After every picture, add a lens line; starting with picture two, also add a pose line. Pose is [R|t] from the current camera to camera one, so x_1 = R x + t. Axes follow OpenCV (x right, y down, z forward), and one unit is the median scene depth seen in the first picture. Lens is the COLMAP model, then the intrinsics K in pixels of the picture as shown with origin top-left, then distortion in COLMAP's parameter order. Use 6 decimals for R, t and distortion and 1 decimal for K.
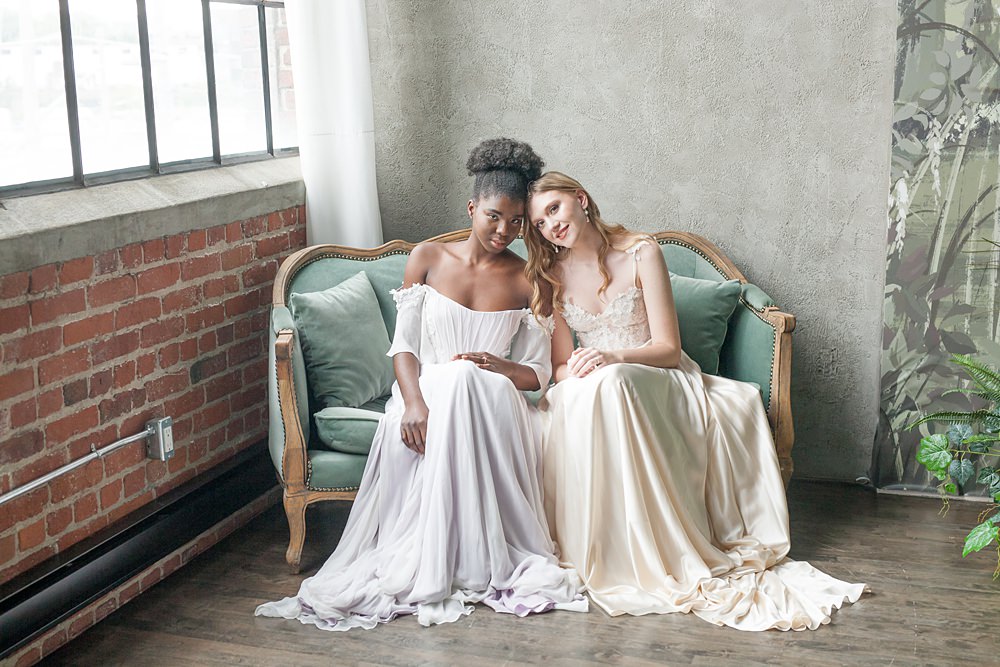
lens RADIAL K [[1412.0, 0, 500.0], [0, 1412.0, 333.5], [0, 0, 1]] dist [0.000261, 0.018437]
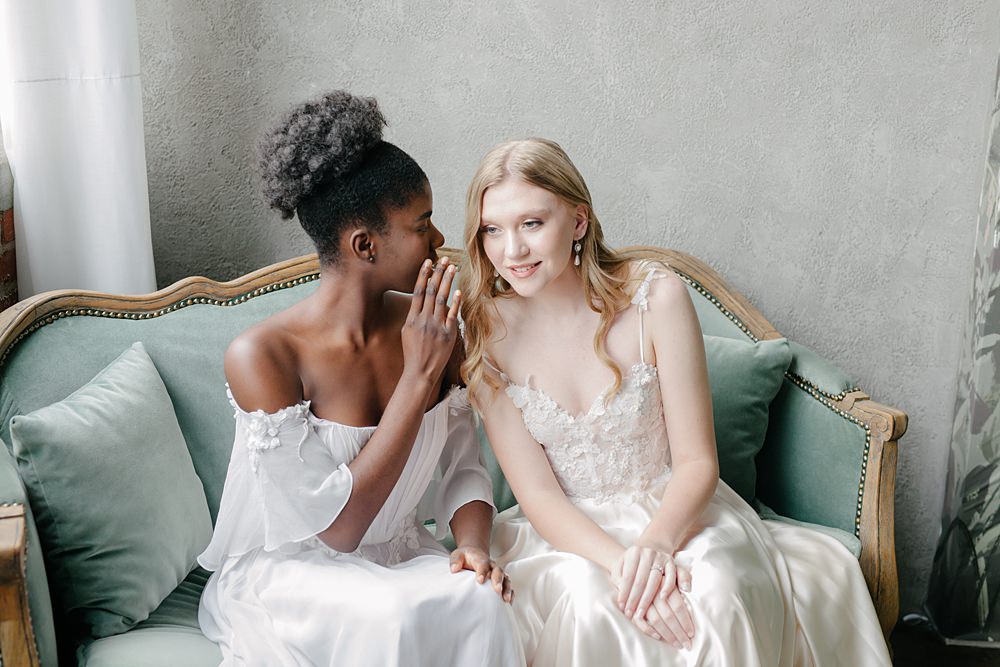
lens RADIAL K [[1407.2, 0, 500.0], [0, 1407.2, 333.5], [0, 0, 1]] dist [-0.010240, 0.071647]
pose [[0.970371, -0.026543, 0.240159, -0.093940], [0.008987, 0.997225, 0.073902, -0.087568], [-0.241454, -0.069554, 0.967916, 0.457978]]
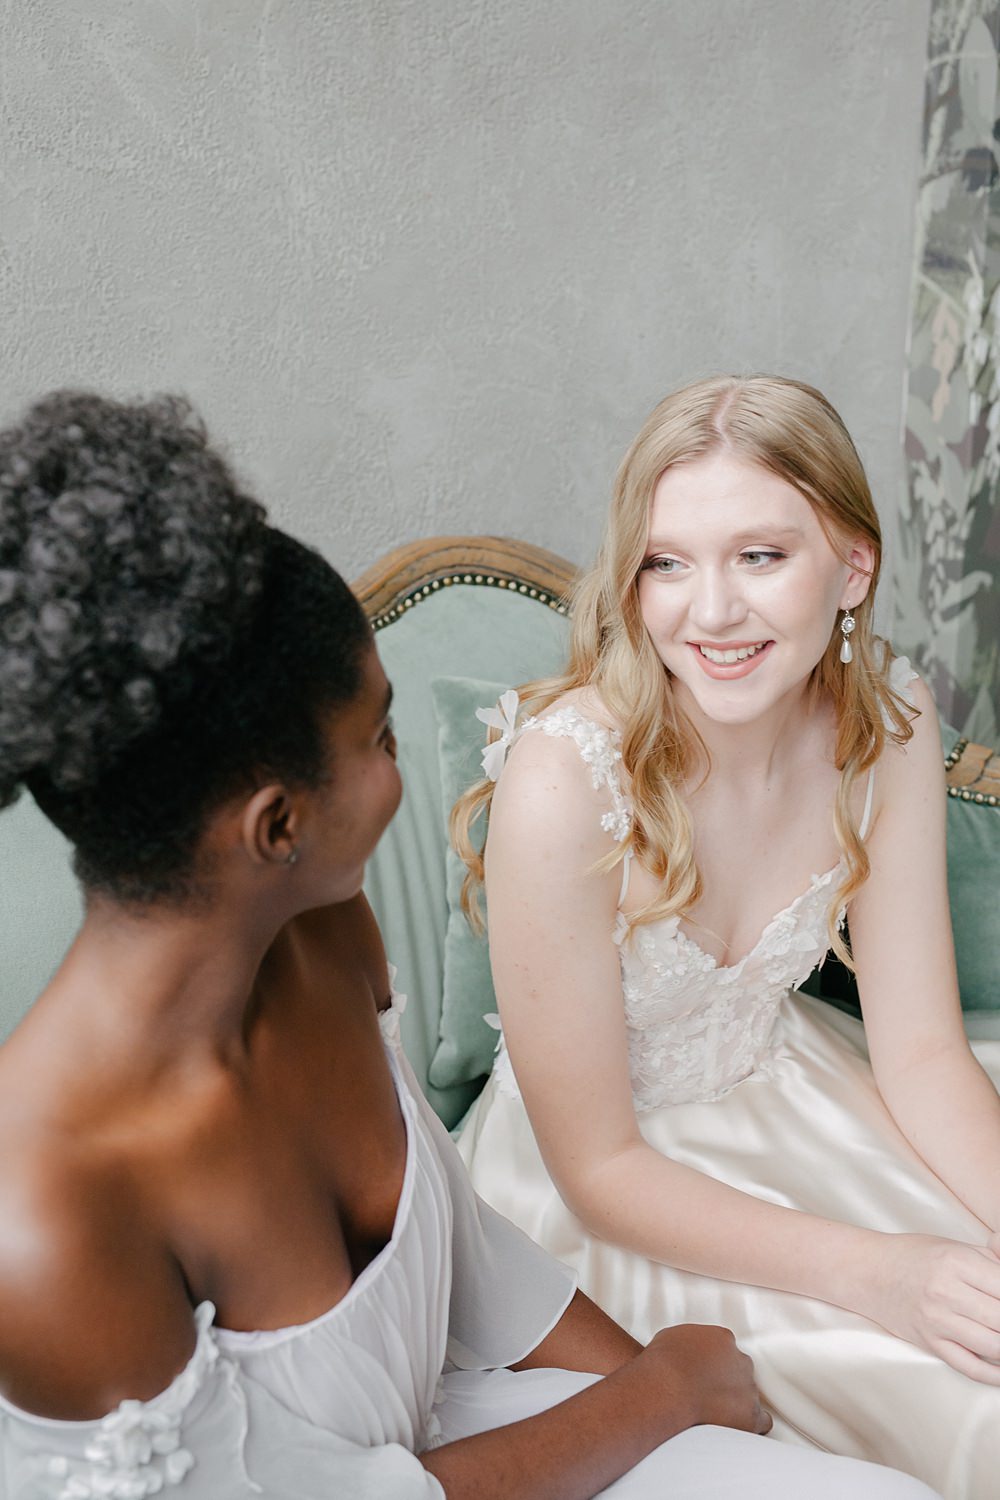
lens RADIAL K [[2134.2, 0, 500.0], [0, 2134.2, 750.0], [0, 0, 1]] dist [-0.019178, 0.113149]
pose [[0.657000, -0.273360, 0.702585, -0.209847], [0.148071, 0.960583, 0.235278, -0.144476], [-0.739206, -0.050545, 0.671580, 0.747590]]
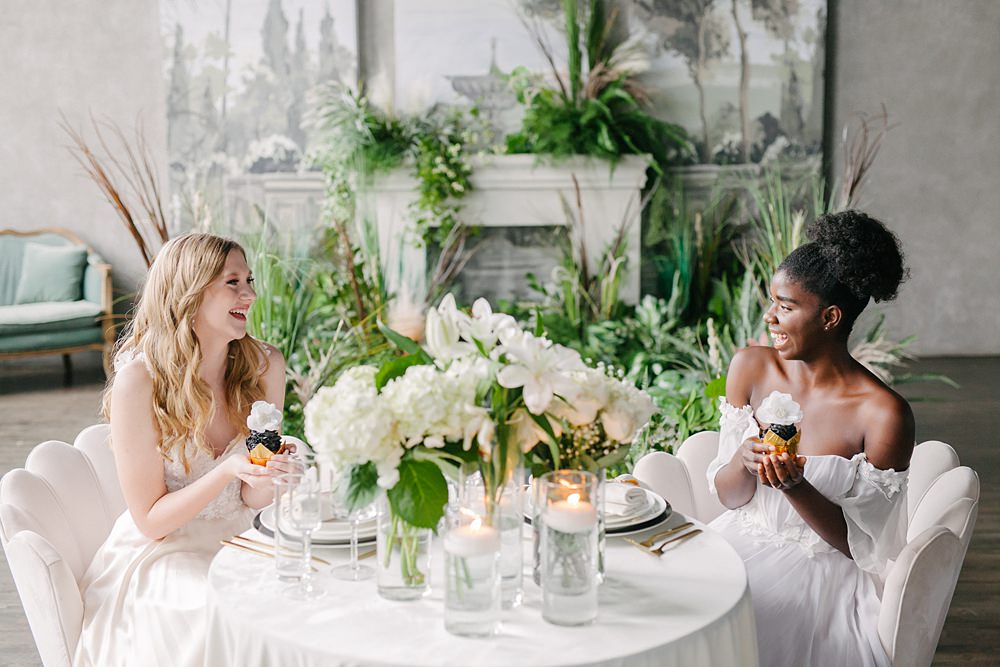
lens RADIAL K [[1407.2, 0, 500.0], [0, 1407.2, 333.5], [0, 0, 1]] dist [-0.010240, 0.071647]
pose [[0.951026, -0.045029, 0.305815, 0.120919], [0.057808, 0.997787, -0.032854, 0.160673], [-0.303659, 0.048924, 0.951524, -0.887985]]
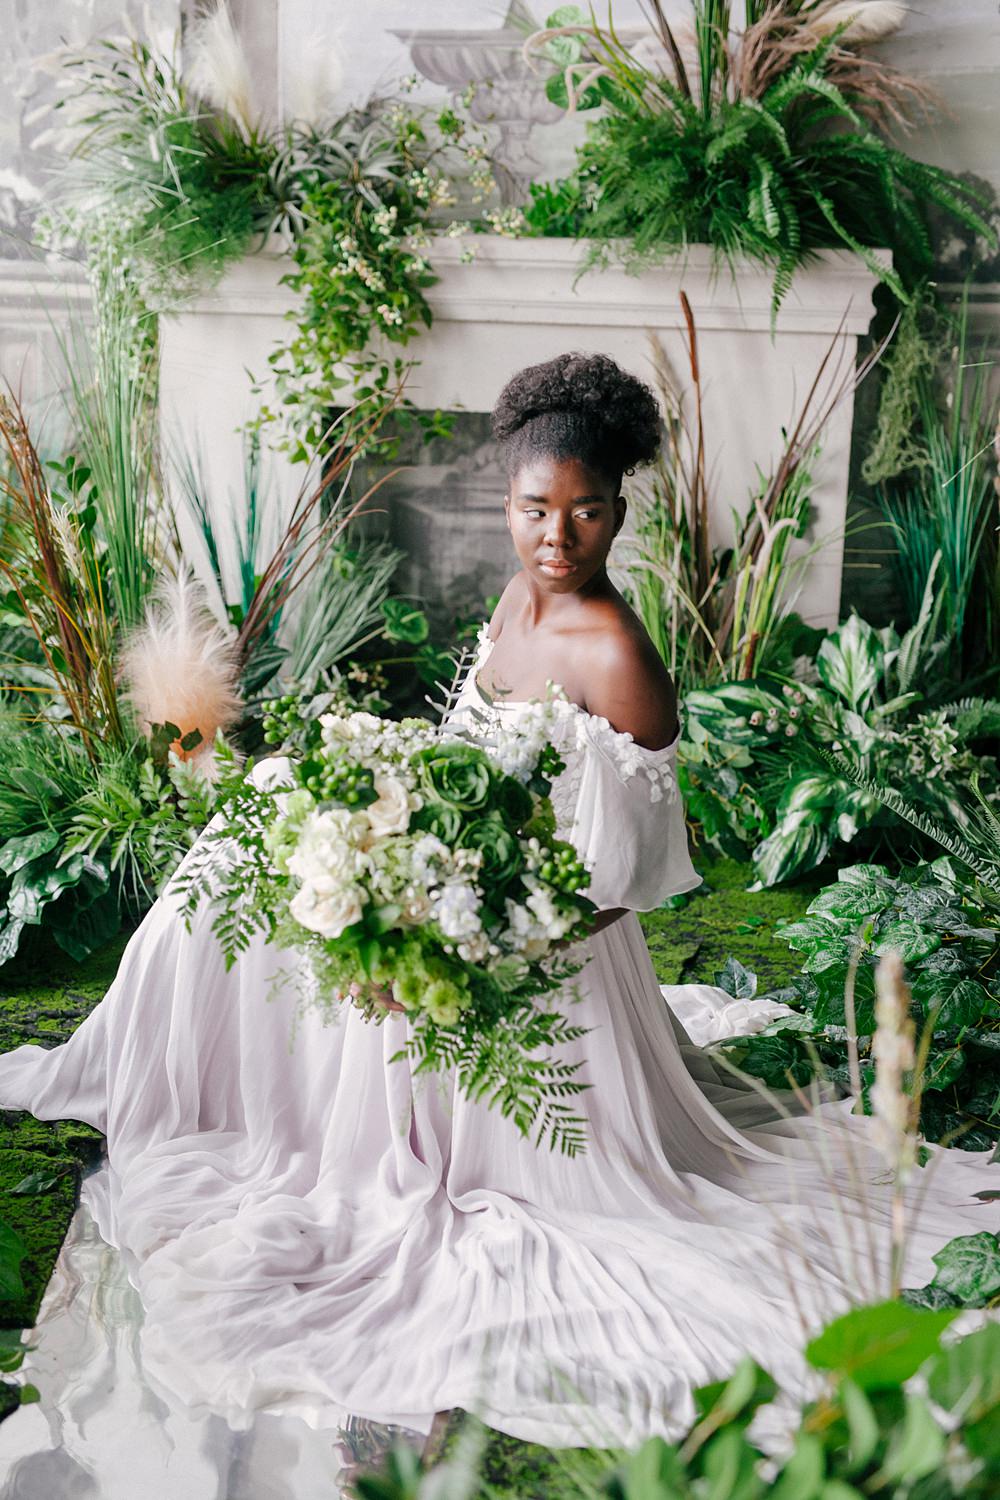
lens RADIAL K [[2110.7, 0, 500.0], [0, 2110.7, 750.0], [0, 0, 1]] dist [-0.010240, 0.071647]
pose [[0.982544, -0.016751, 0.185272, 0.474714], [0.000784, 0.996301, 0.085925, 0.041897], [-0.186026, -0.084280, 0.978923, -0.260104]]
